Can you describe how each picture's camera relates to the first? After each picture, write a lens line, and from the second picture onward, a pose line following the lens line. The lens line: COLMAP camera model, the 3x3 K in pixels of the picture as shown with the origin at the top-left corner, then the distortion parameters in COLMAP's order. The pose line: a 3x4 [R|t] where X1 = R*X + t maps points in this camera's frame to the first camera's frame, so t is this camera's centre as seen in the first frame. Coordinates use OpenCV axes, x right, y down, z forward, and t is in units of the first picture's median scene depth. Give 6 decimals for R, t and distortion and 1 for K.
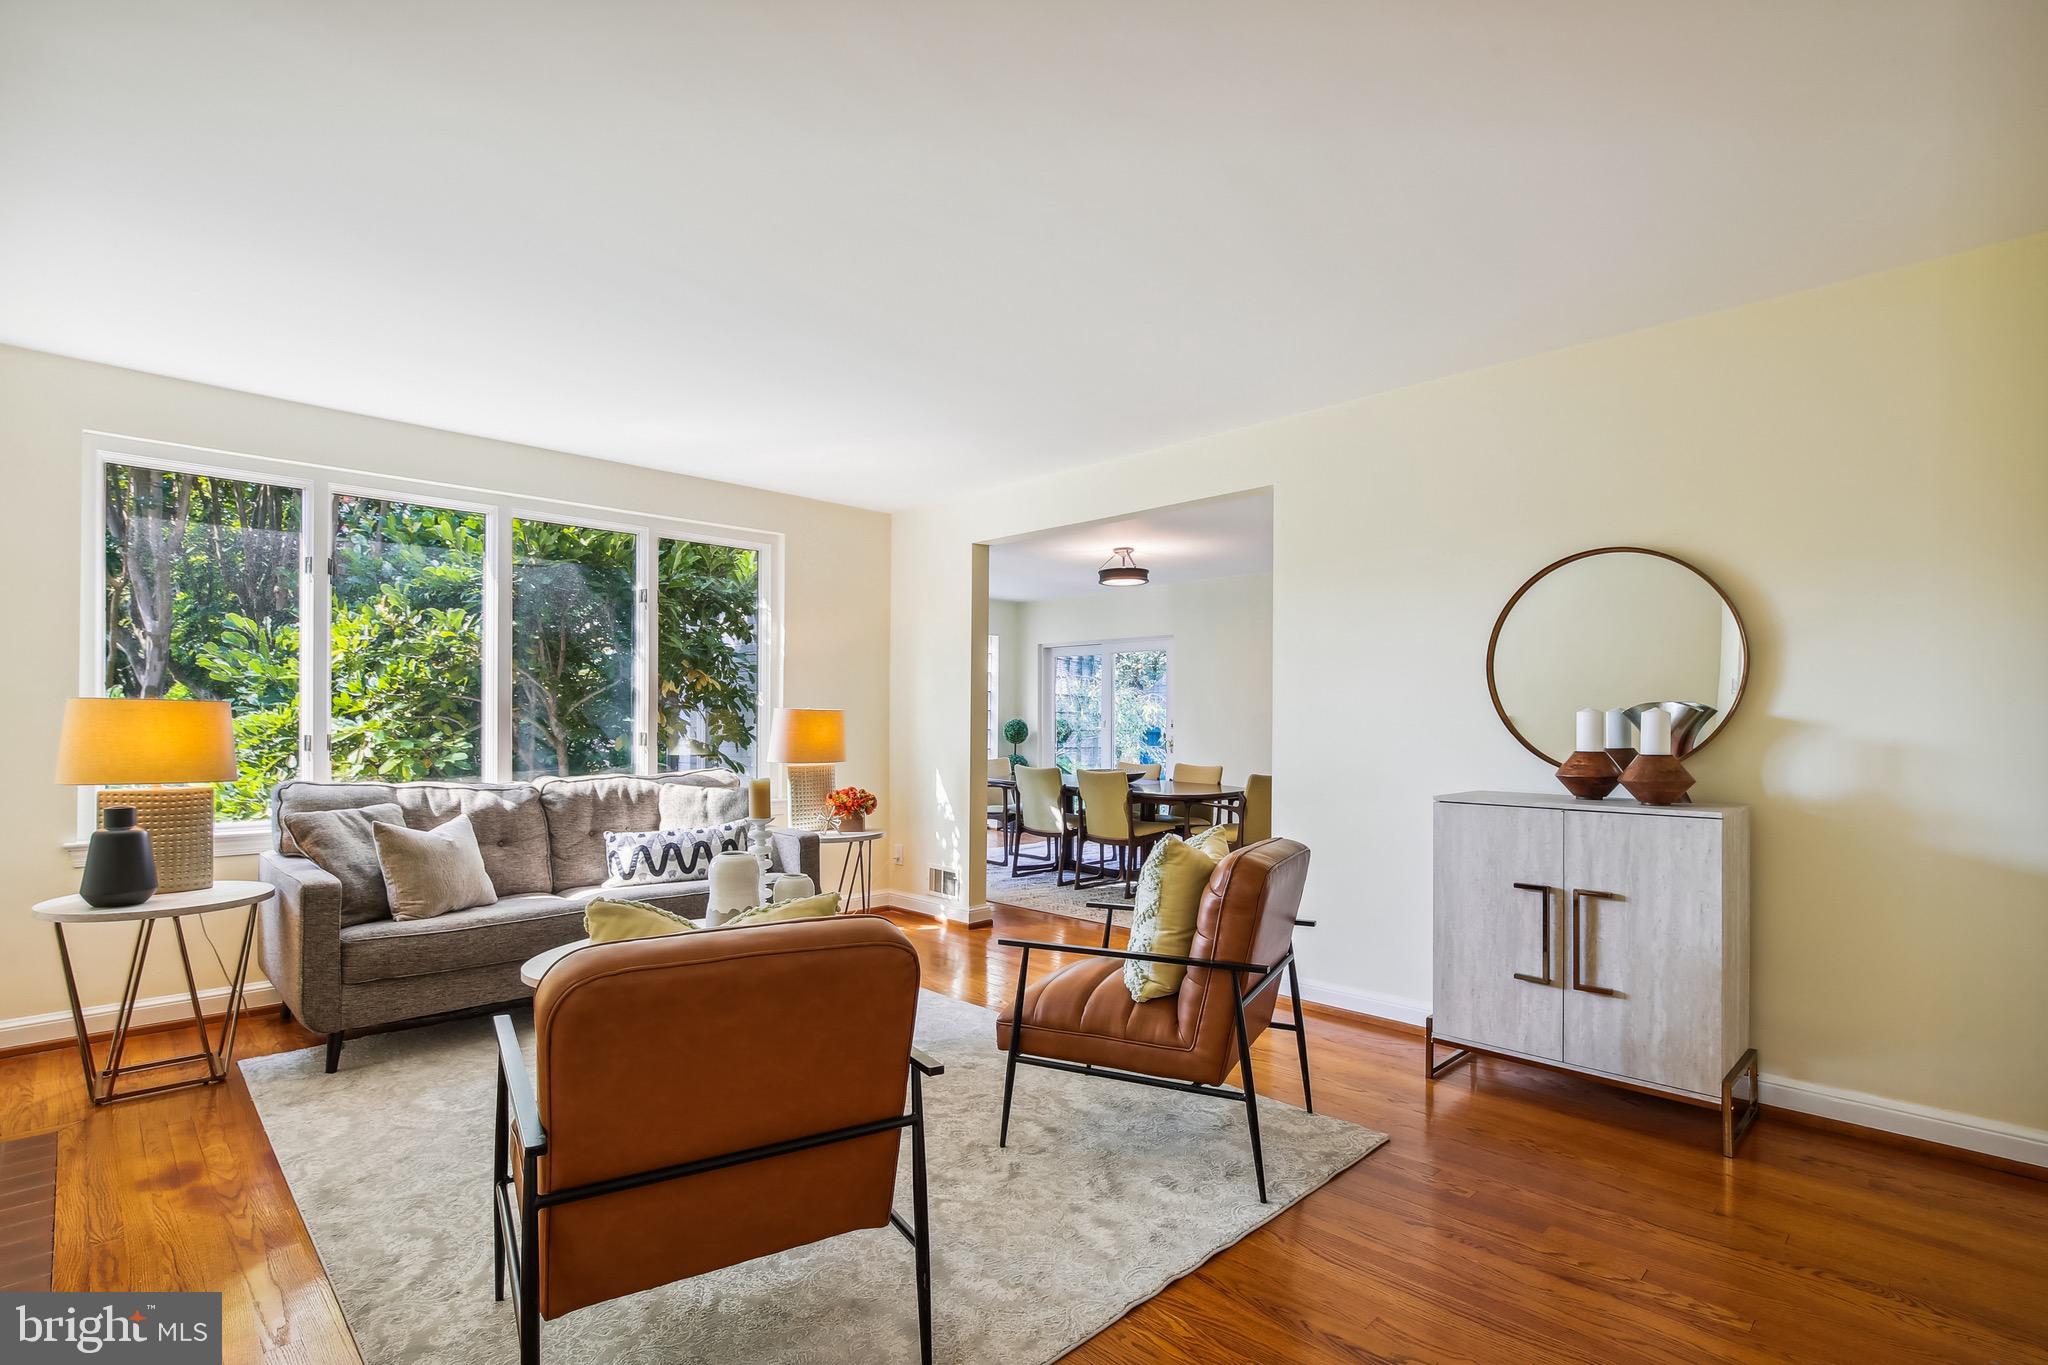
lens RADIAL K [[965.8, 0, 1018.9], [0, 965.8, 720.9], [0, 0, 1]] dist [-0.014994, 0.002045]
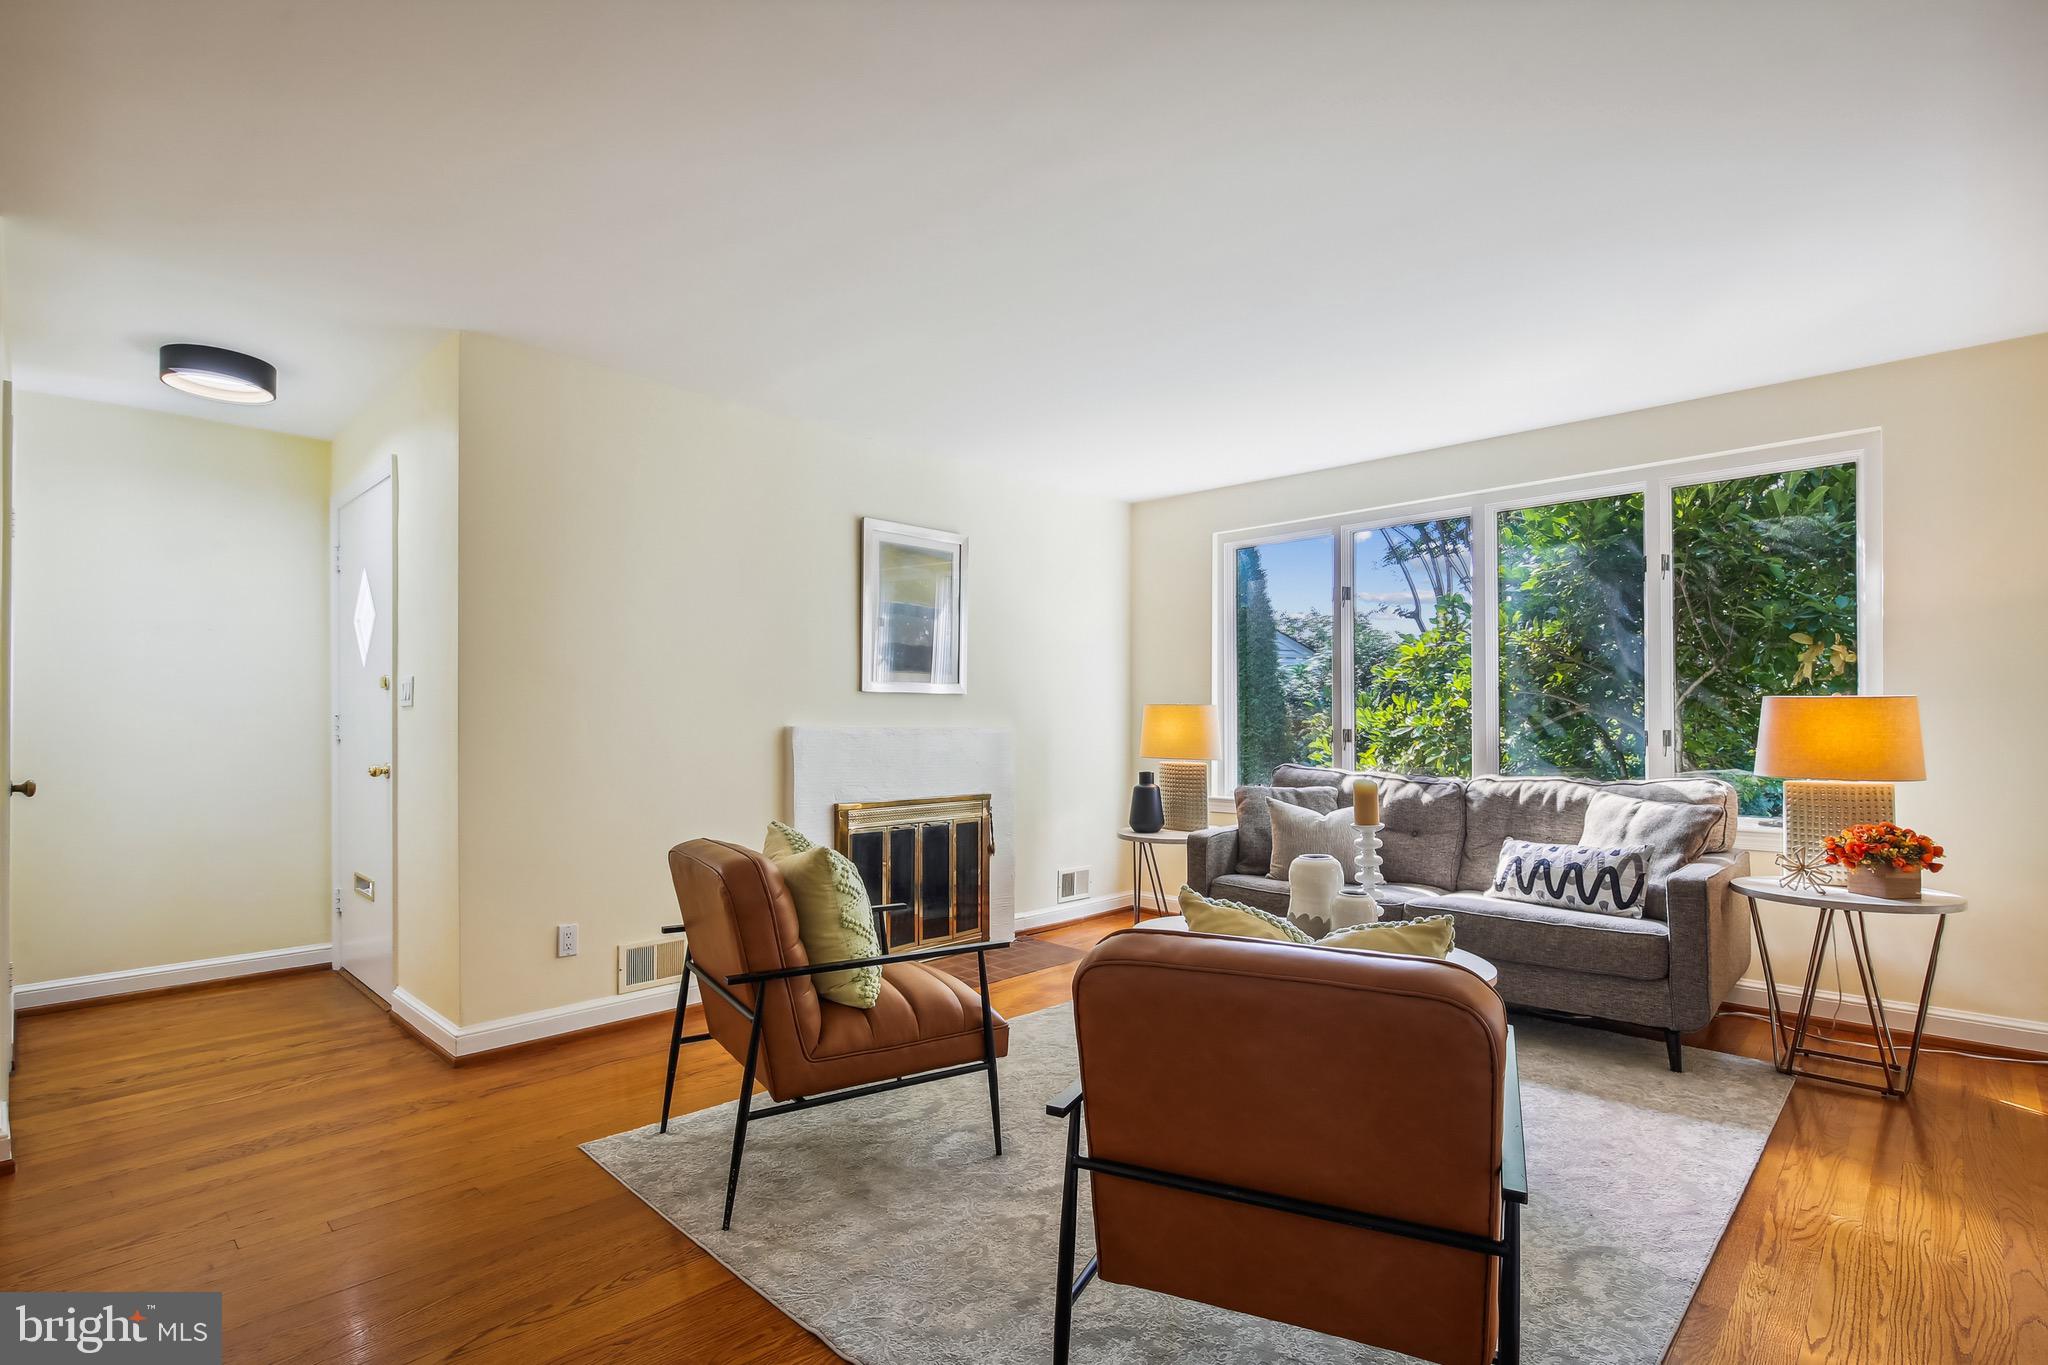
lens RADIAL K [[965.8, 0, 1036.6], [0, 965.8, 699.5], [0, 0, 1]] dist [-0.014994, 0.002045]
pose [[0.045540, -0.026263, -0.998617, 0.459249], [-0.000735, 0.999653, -0.026324, 0.008257], [0.998962, 0.001933, 0.045505, 0.501359]]
